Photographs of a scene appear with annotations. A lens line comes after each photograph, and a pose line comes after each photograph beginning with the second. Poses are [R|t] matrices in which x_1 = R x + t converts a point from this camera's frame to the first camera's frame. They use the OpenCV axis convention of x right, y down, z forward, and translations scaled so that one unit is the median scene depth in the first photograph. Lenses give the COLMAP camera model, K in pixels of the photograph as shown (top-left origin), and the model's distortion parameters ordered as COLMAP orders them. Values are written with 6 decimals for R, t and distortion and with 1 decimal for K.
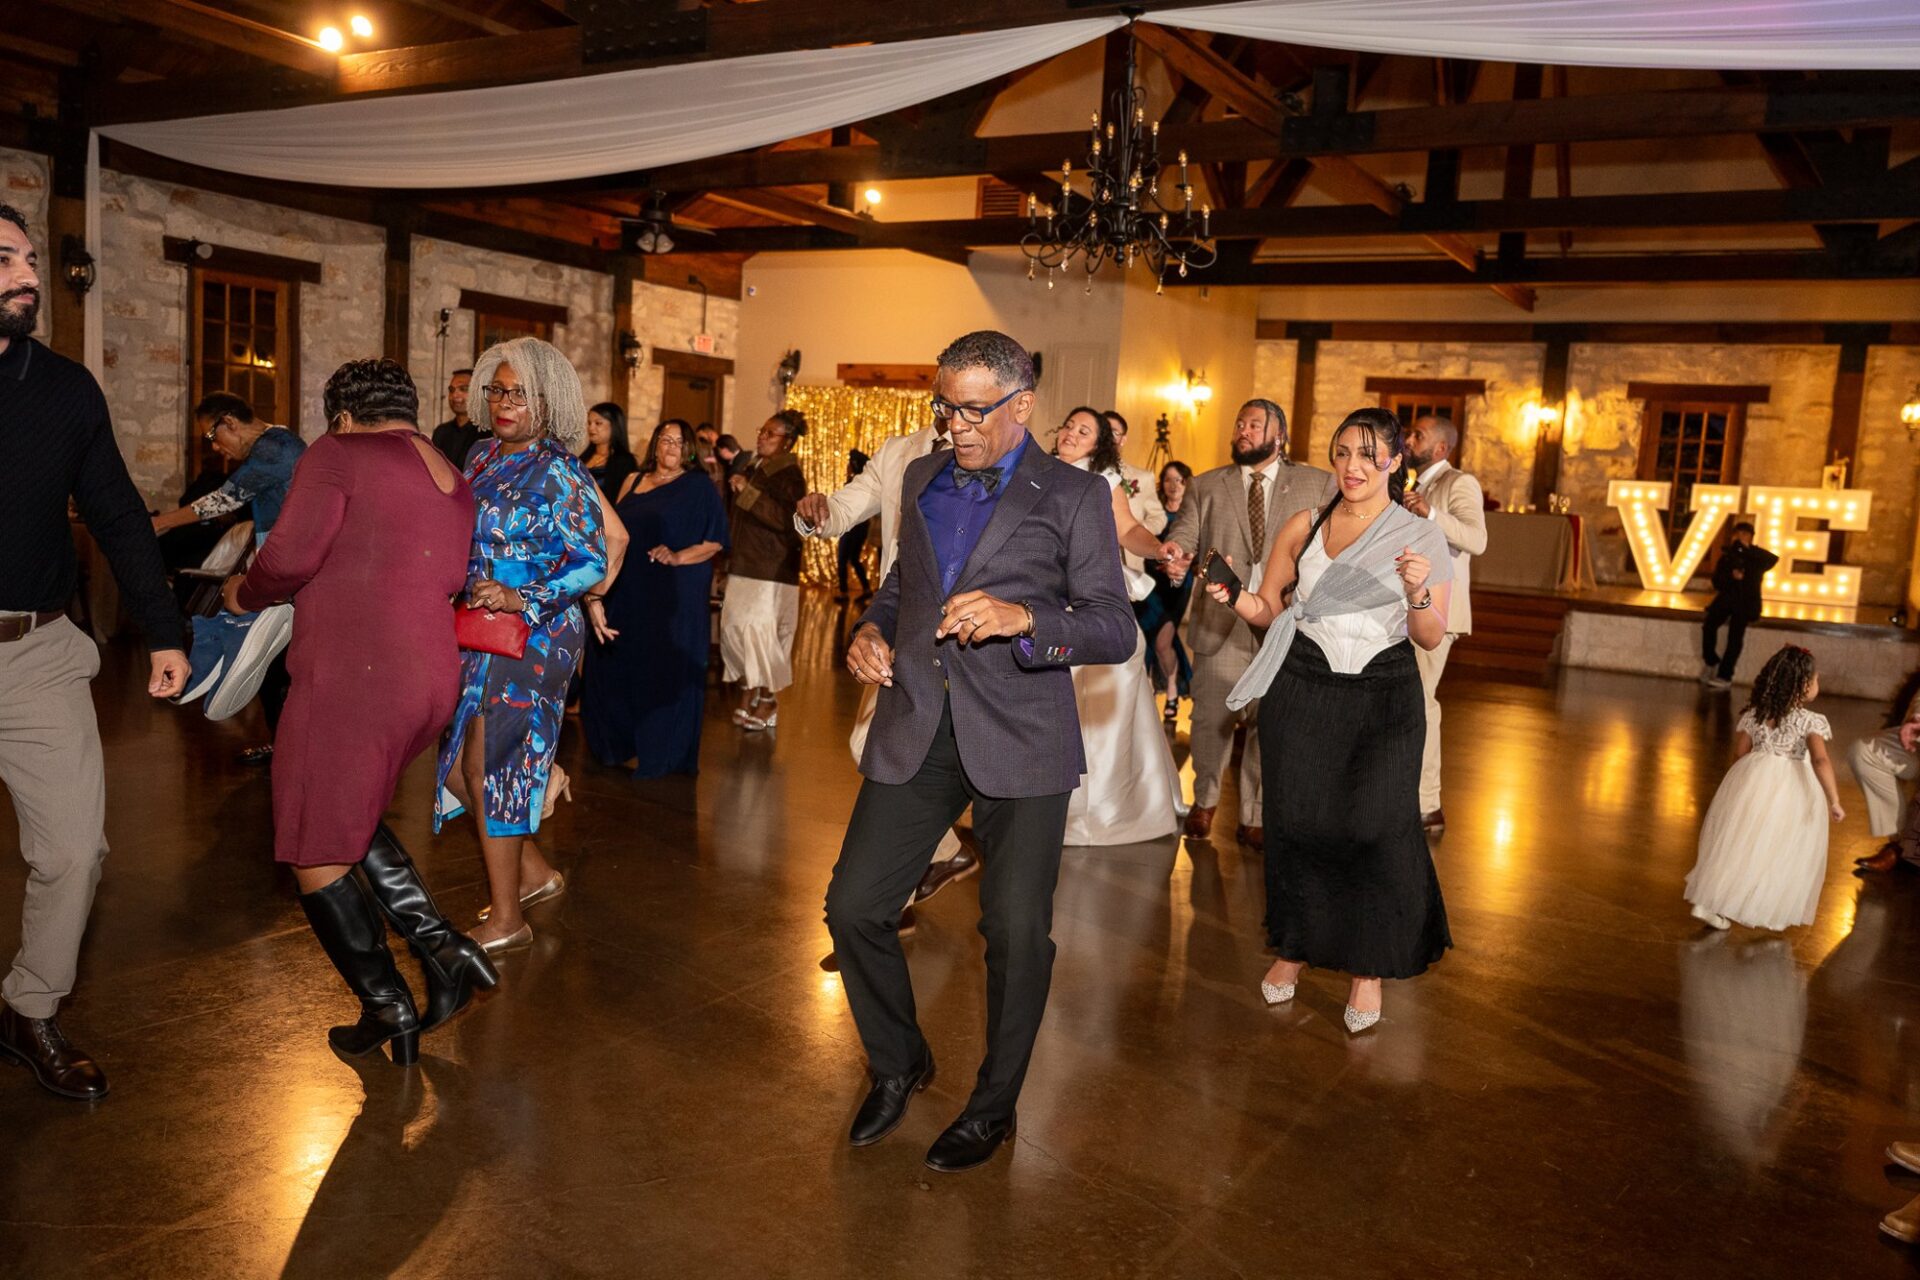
lens RADIAL K [[1492.9, 0, 960.0], [0, 1492.9, 640.0], [0, 0, 1]] dist [-0.003036, 0.000216]
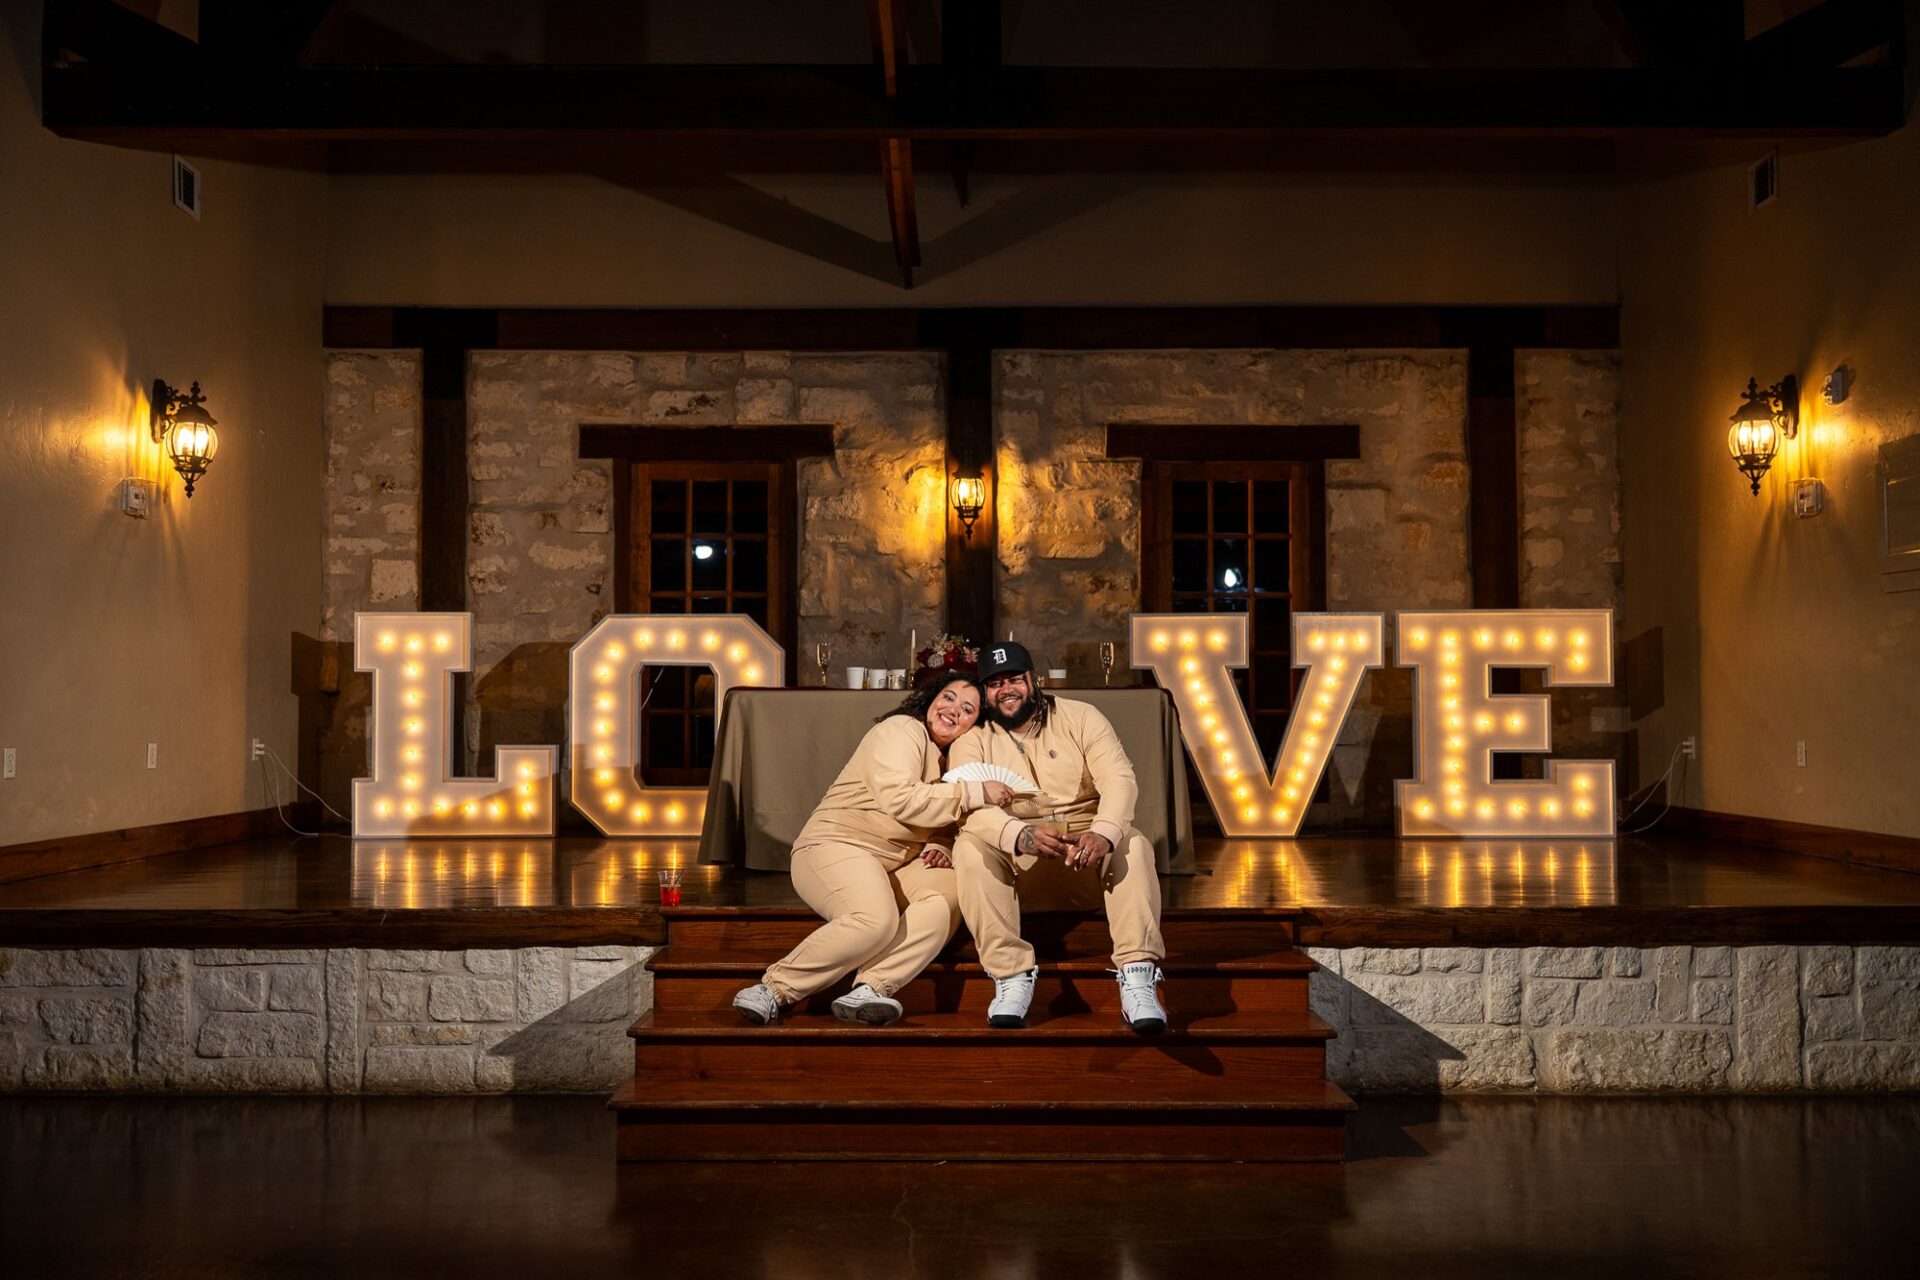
lens RADIAL K [[1753.3, 0, 960.0], [0, 1753.3, 640.0], [0, 0, 1]] dist [-0.003218, -0.010550]
pose [[0.854110, -0.041194, 0.518459, 0.098420], [0.109918, 0.988639, -0.102527, -0.046985], [-0.508345, 0.144557, 0.848934, 0.544528]]
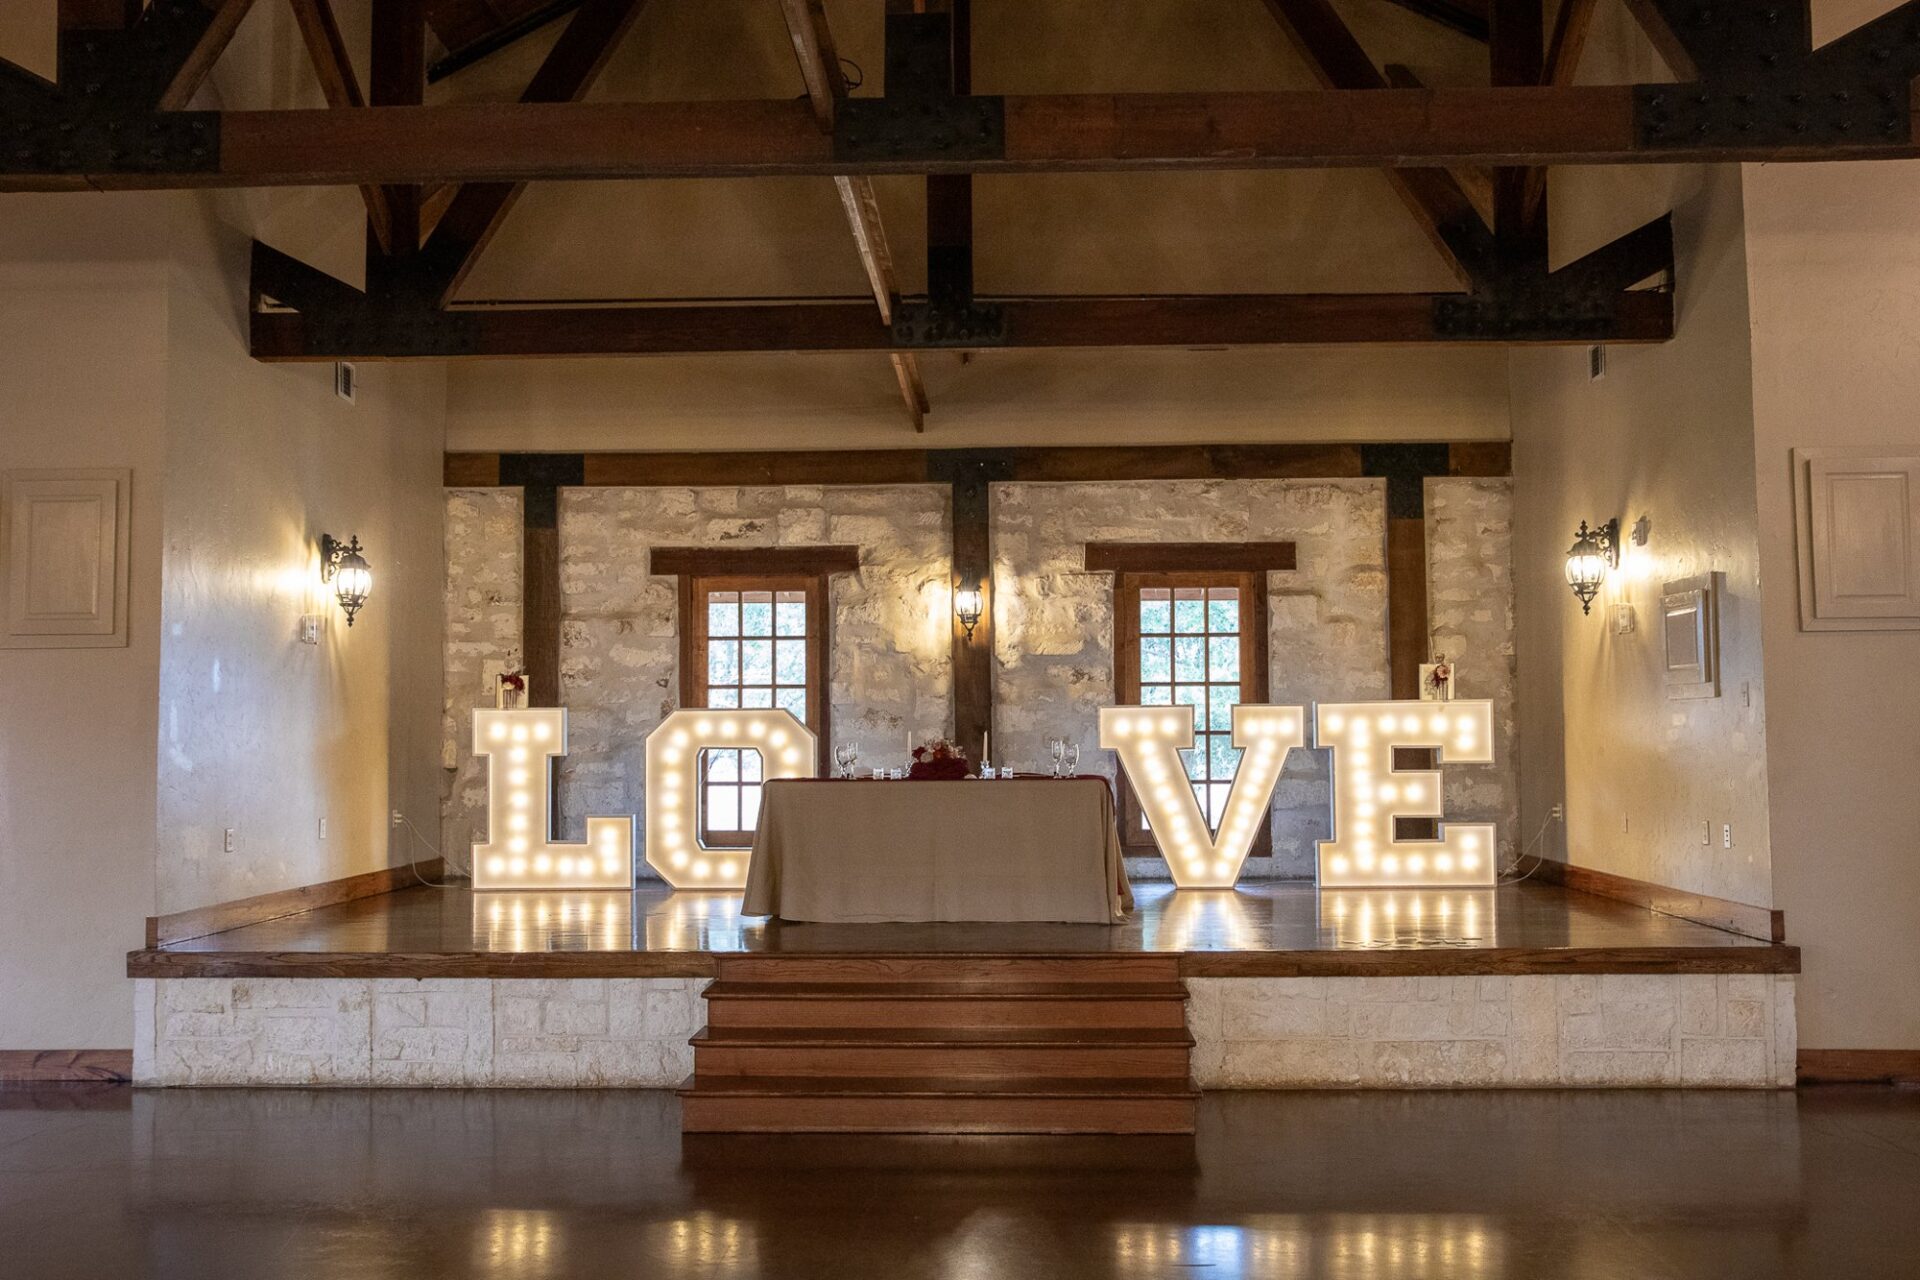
lens RADIAL K [[1753.4, 0, 960.0], [0, 1753.4, 640.0], [0, 0, 1]] dist [-0.043087, 0.004600]
pose [[0.872629, -0.040077, 0.486736, 0.057206], [0.113052, 0.986134, -0.121484, -0.054609], [-0.475119, 0.161037, 0.865060, 0.423370]]
